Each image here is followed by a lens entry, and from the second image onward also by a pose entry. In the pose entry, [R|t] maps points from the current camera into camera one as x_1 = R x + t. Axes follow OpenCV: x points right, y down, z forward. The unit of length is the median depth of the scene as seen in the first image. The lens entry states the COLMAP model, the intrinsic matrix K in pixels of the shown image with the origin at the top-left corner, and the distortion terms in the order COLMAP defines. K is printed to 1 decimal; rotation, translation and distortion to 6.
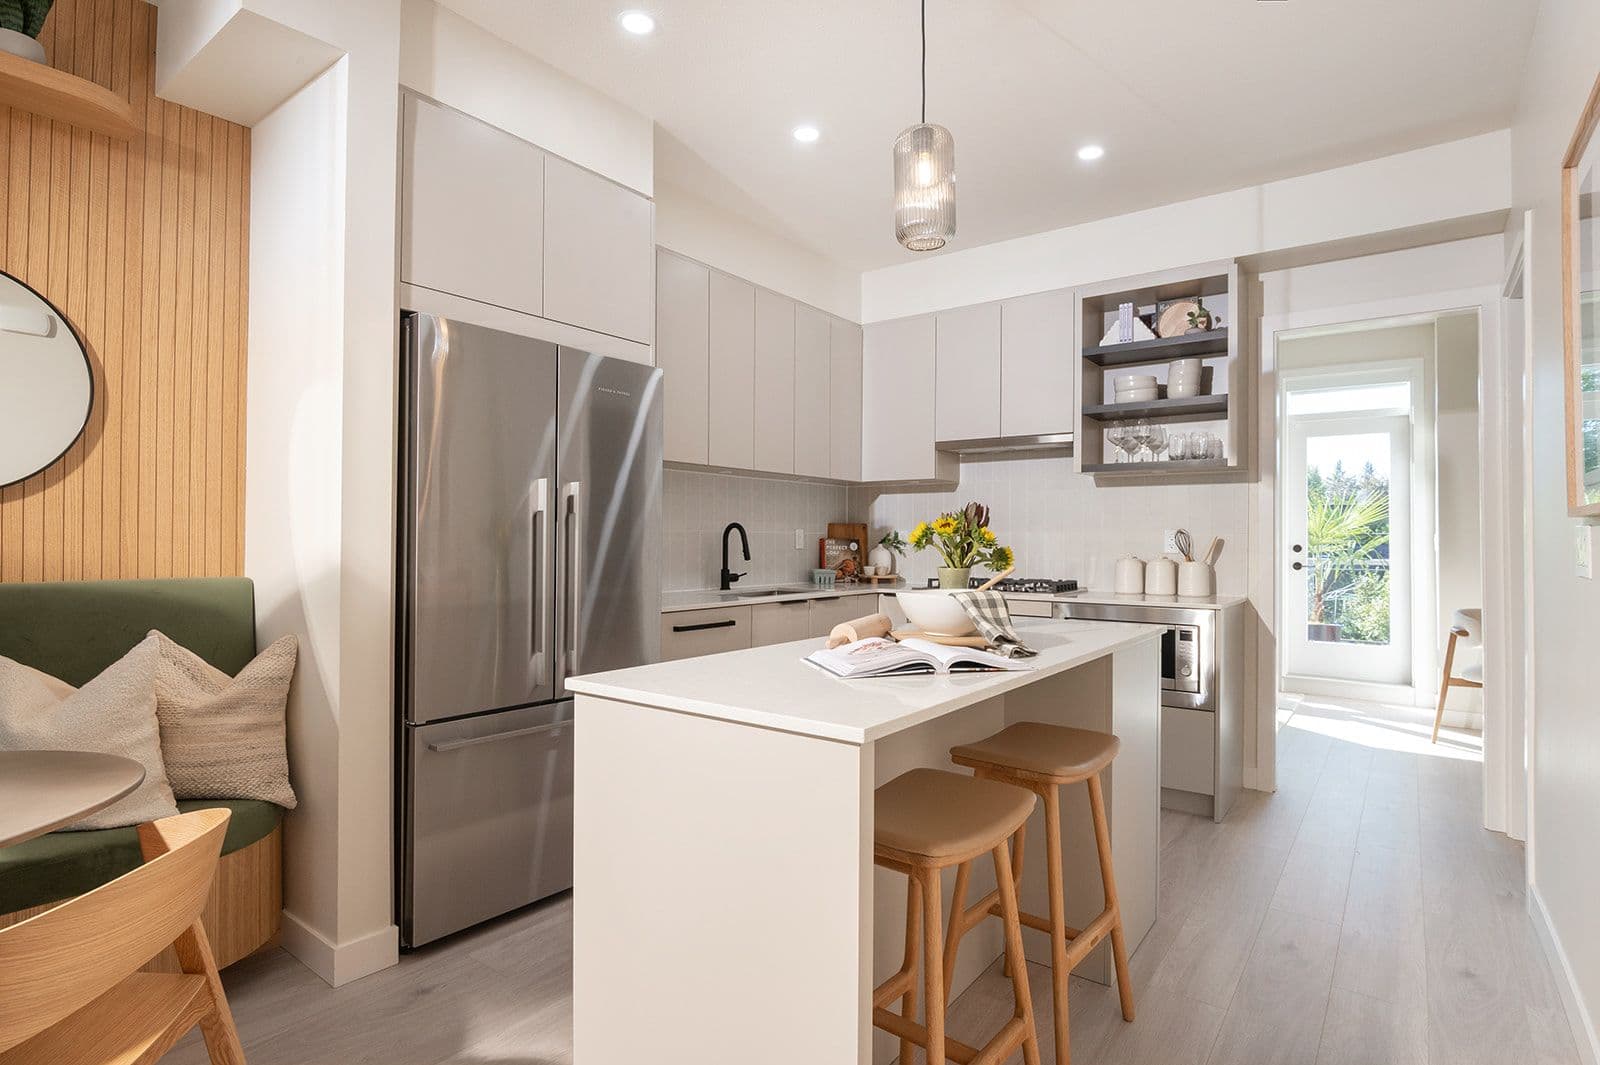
lens RADIAL K [[771.5, 0, 805.6], [0, 771.5, 533.7], [0, 0, 1]] dist [-0.006374, -0.000464]
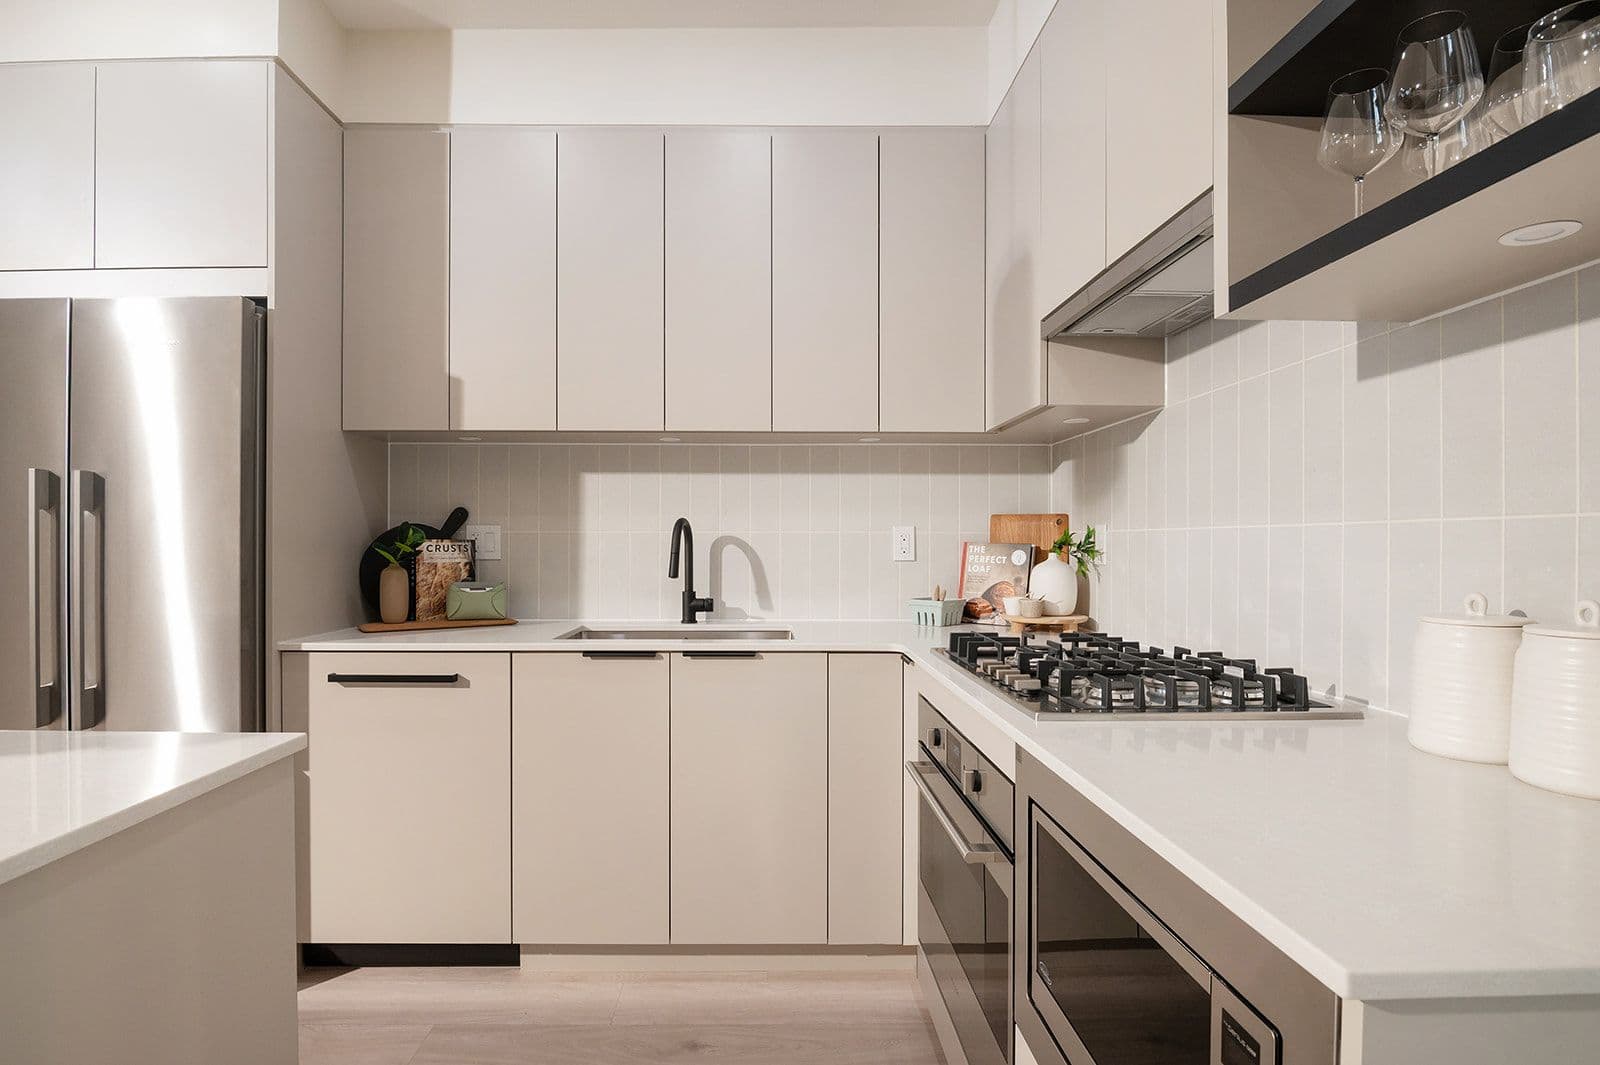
lens RADIAL K [[862.8, 0, 796.5], [0, 862.8, 532.6], [0, 0, 1]] dist [0.004452, 0.000133]
pose [[0.634281, -0.010930, -0.773025, 0.504736], [0.007832, 0.999940, -0.007713, 0.003680], [0.773063, -0.001162, 0.634328, 0.618575]]
